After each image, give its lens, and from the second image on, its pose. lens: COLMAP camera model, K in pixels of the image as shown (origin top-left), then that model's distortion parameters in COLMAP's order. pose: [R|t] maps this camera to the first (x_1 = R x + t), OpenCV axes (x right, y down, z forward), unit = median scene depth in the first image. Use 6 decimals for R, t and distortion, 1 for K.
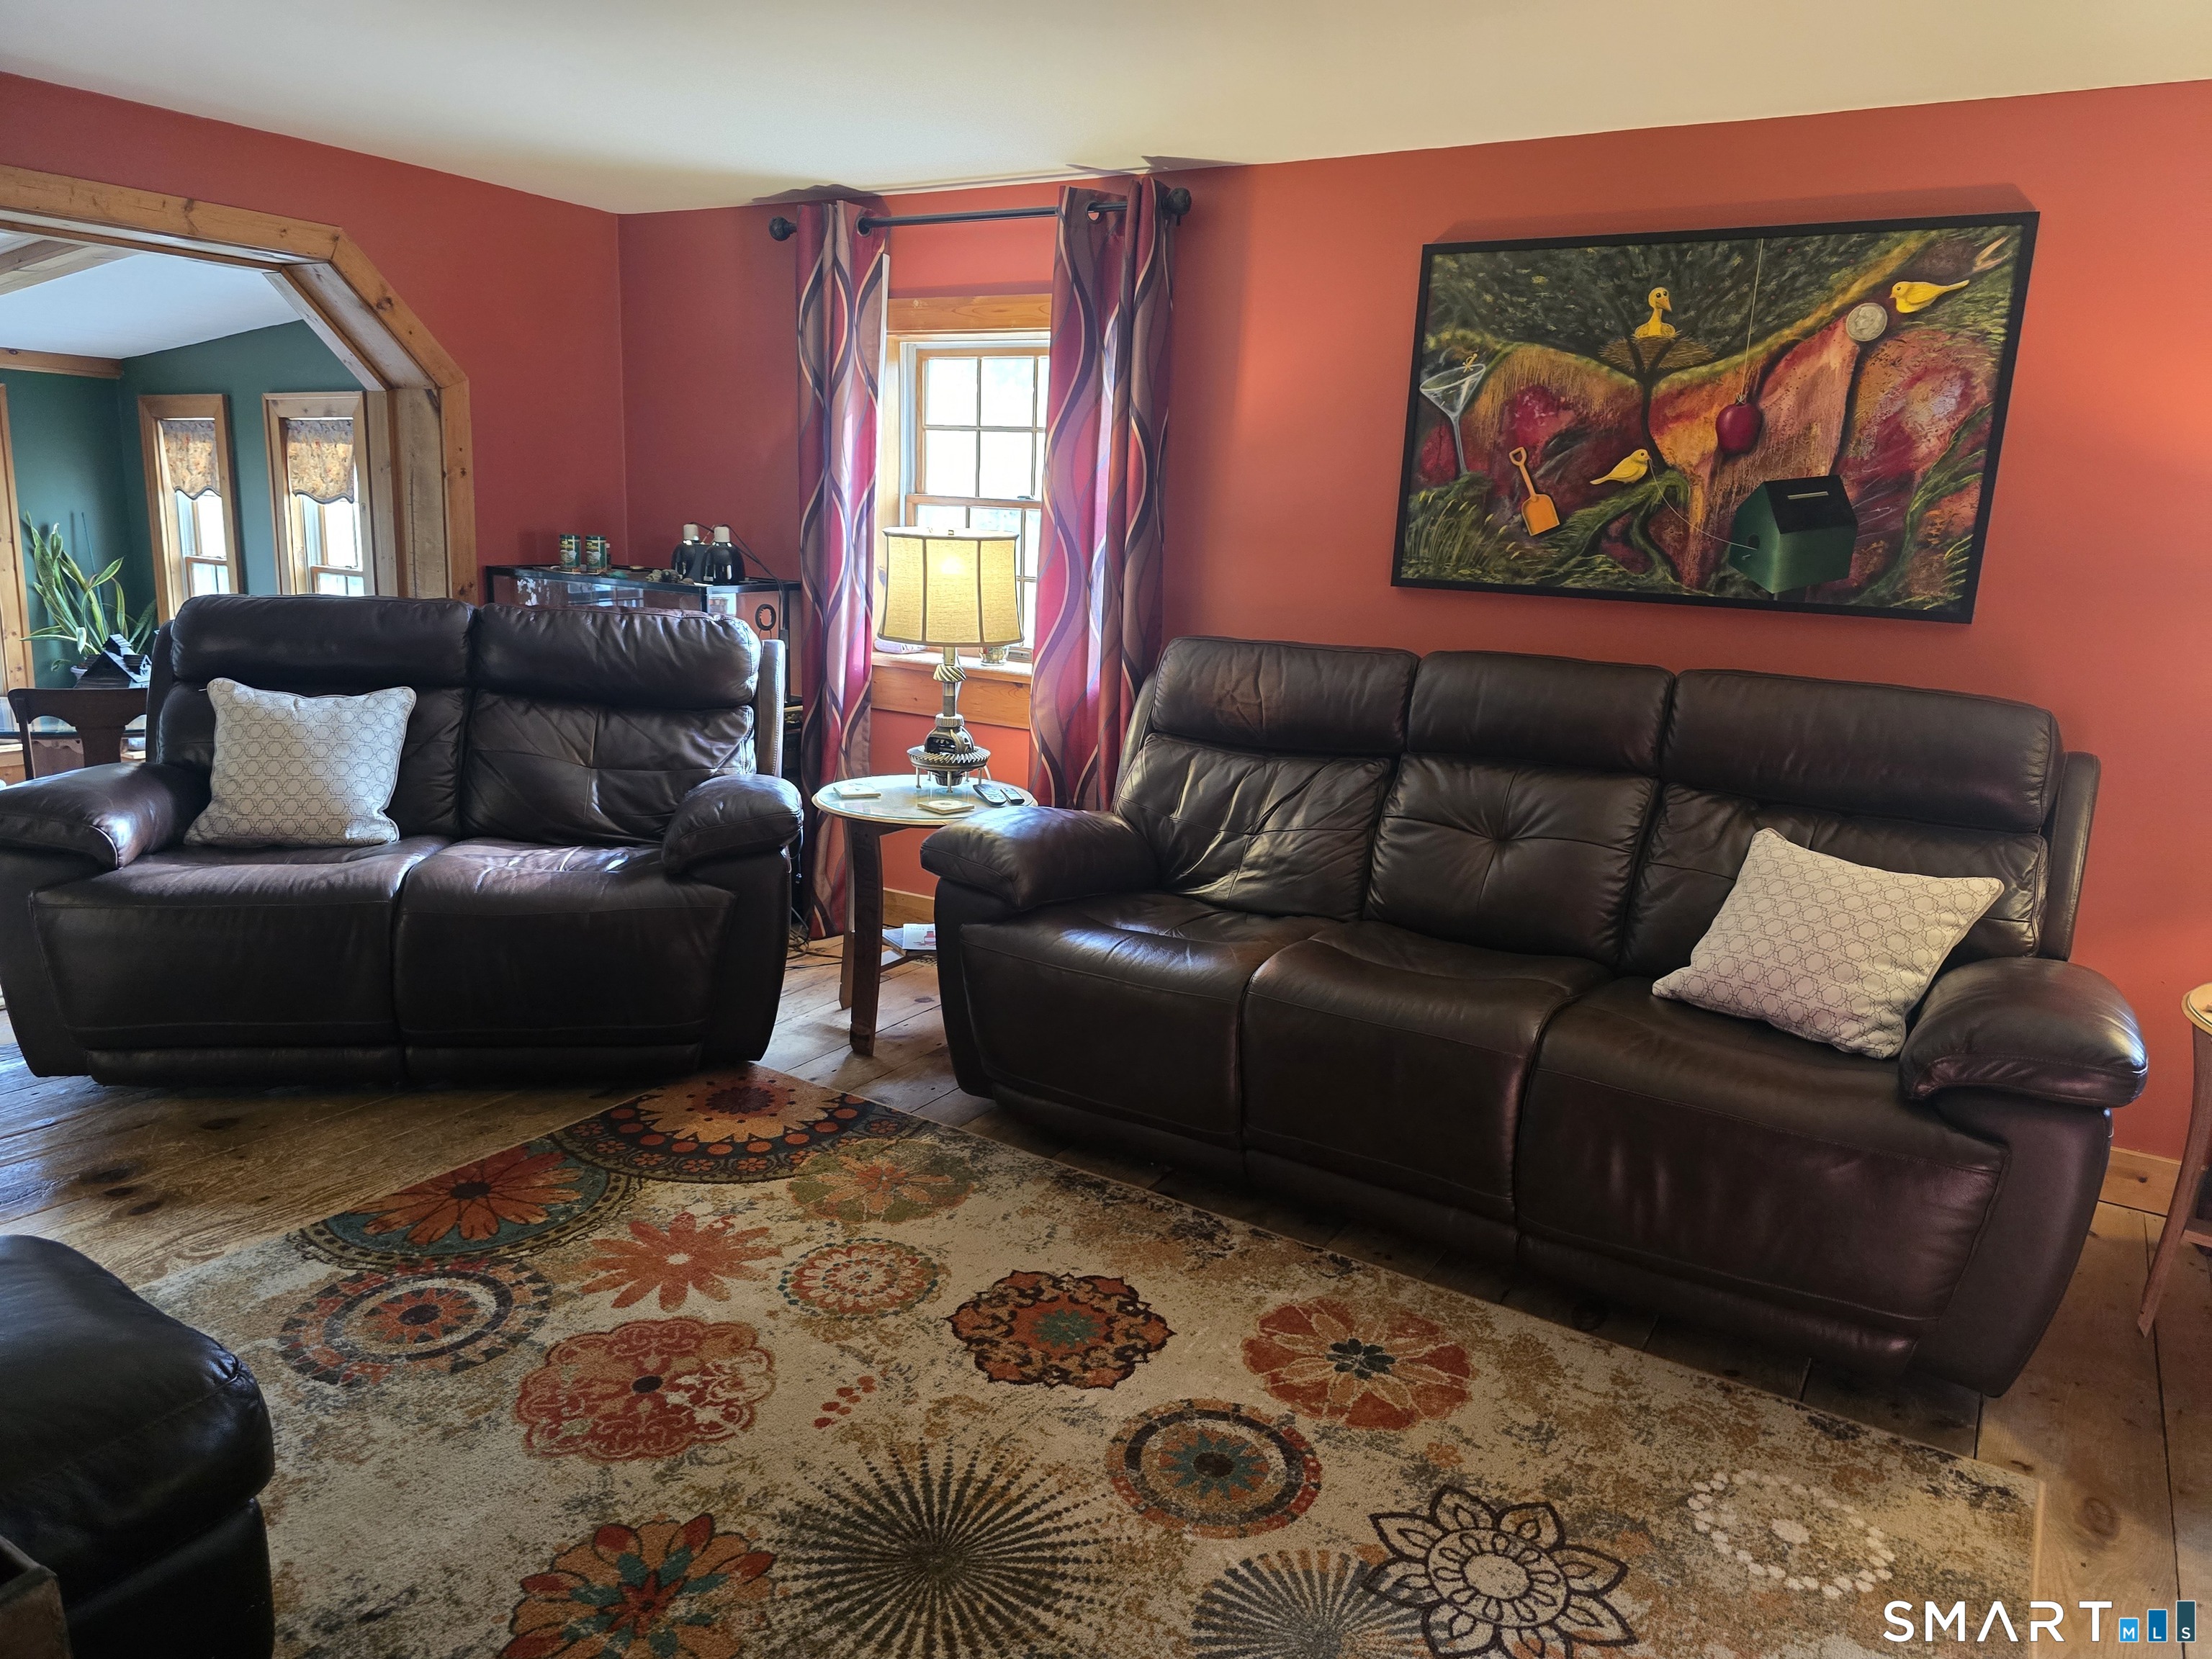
lens RADIAL K [[1496.3, 0, 1106.0], [0, 1496.3, 829.5], [0, 0, 1]] dist [0.064712, -0.058415]
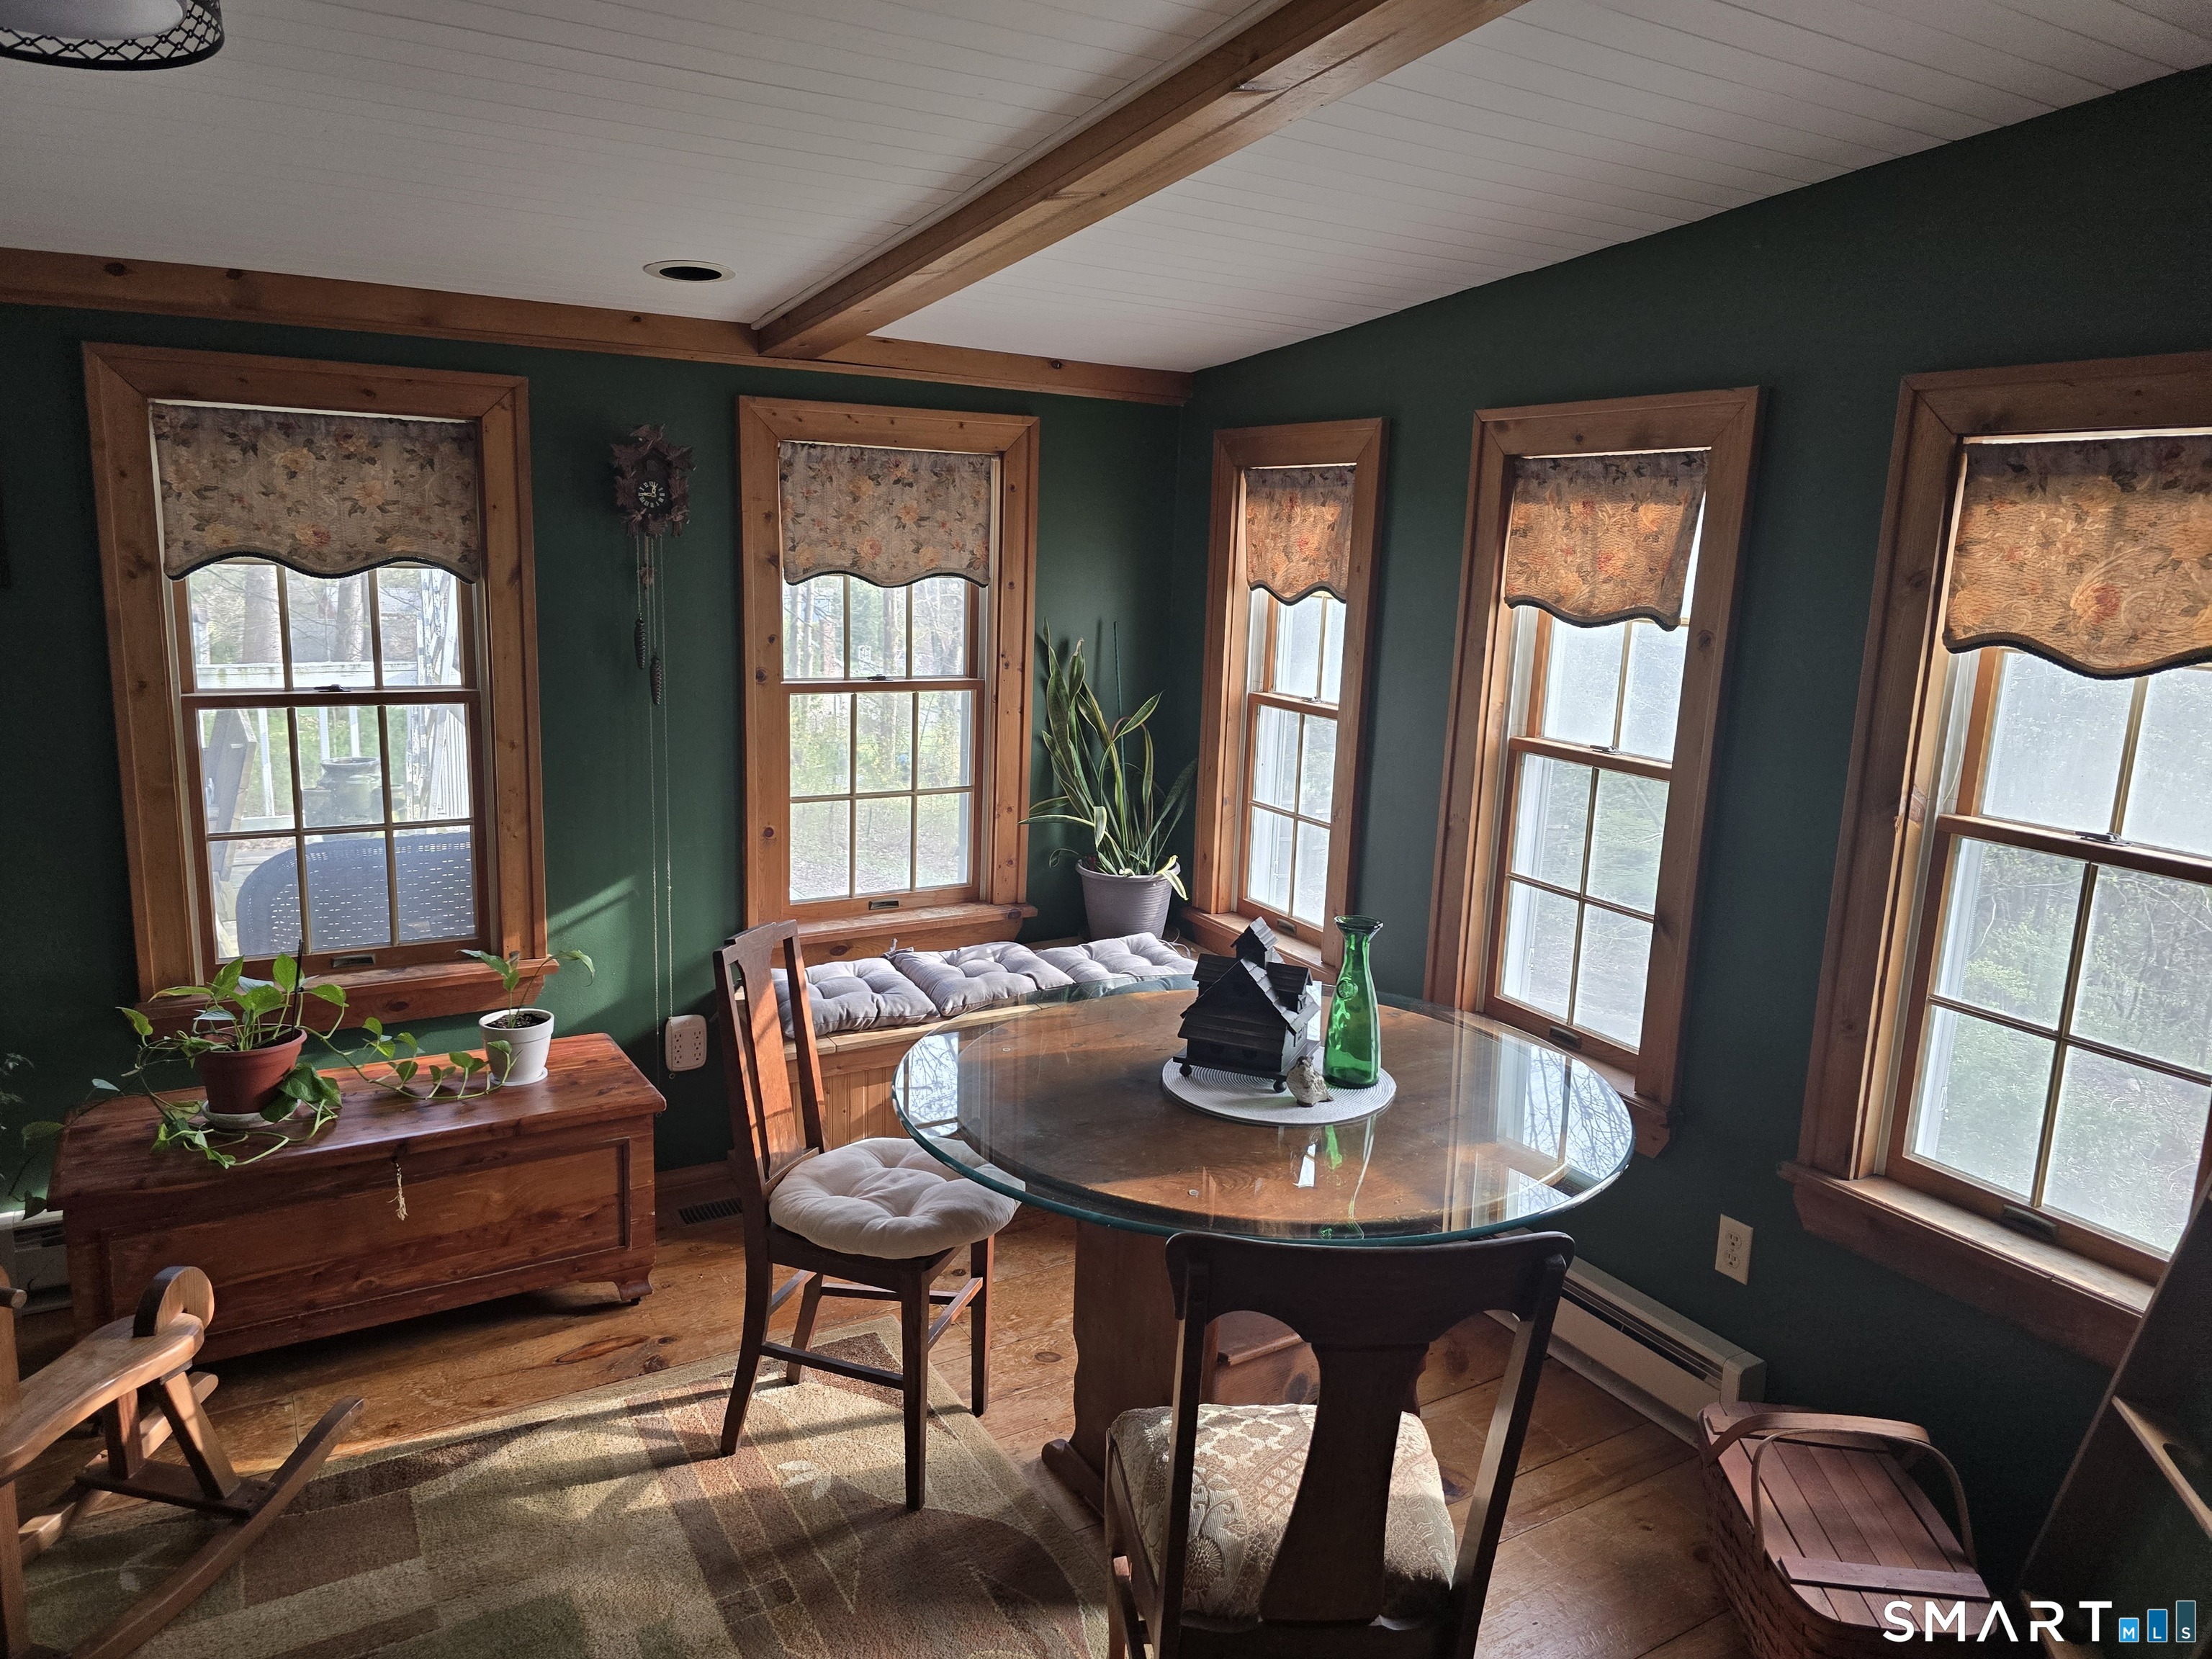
lens RADIAL K [[1496.3, 0, 1106.0], [0, 1496.3, 829.5], [0, 0, 1]] dist [0.064712, -0.058415]
pose [[0.887951, 0.082952, -0.452395, -0.988798], [-0.093289, 0.995639, -0.000544, -0.309639], [0.450377, 0.042687, 0.891818, 1.146079]]
